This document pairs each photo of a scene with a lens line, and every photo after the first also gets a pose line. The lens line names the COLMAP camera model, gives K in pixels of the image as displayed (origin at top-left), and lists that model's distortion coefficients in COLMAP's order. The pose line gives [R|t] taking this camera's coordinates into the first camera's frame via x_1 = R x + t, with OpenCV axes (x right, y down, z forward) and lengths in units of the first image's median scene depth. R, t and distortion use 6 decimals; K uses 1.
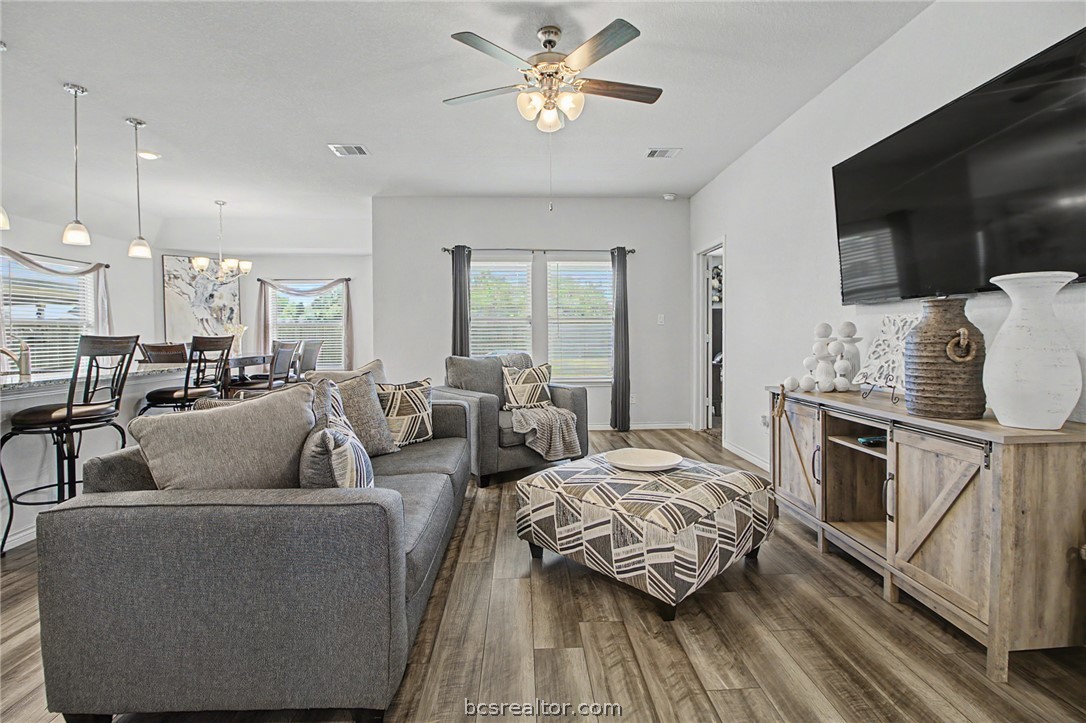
lens RADIAL K [[499.1, 0, 544.8], [0, 499.1, 342.1], [0, 0, 1]] dist [0.001200, -0.013458]
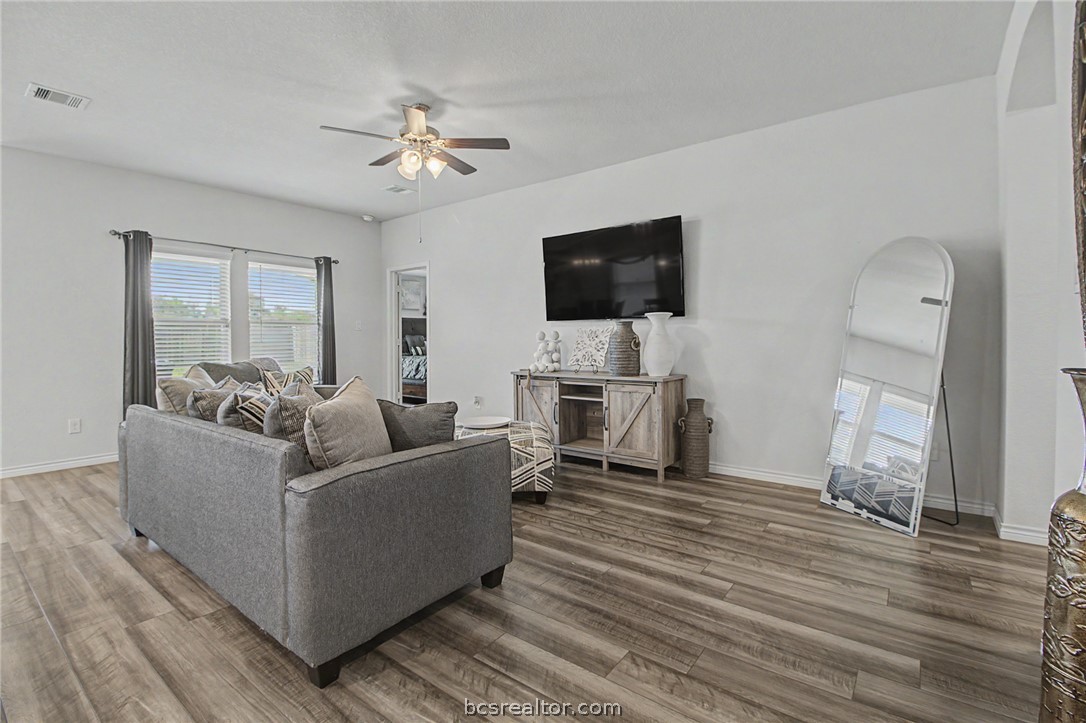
lens RADIAL K [[499.1, 0, 544.8], [0, 499.1, 342.1], [0, 0, 1]] dist [0.001200, -0.013458]
pose [[0.642307, -0.003272, 0.766440, -0.879406], [0.012716, 0.999899, -0.006388, 0.010422], [-0.766342, 0.013849, 0.642284, -0.096329]]
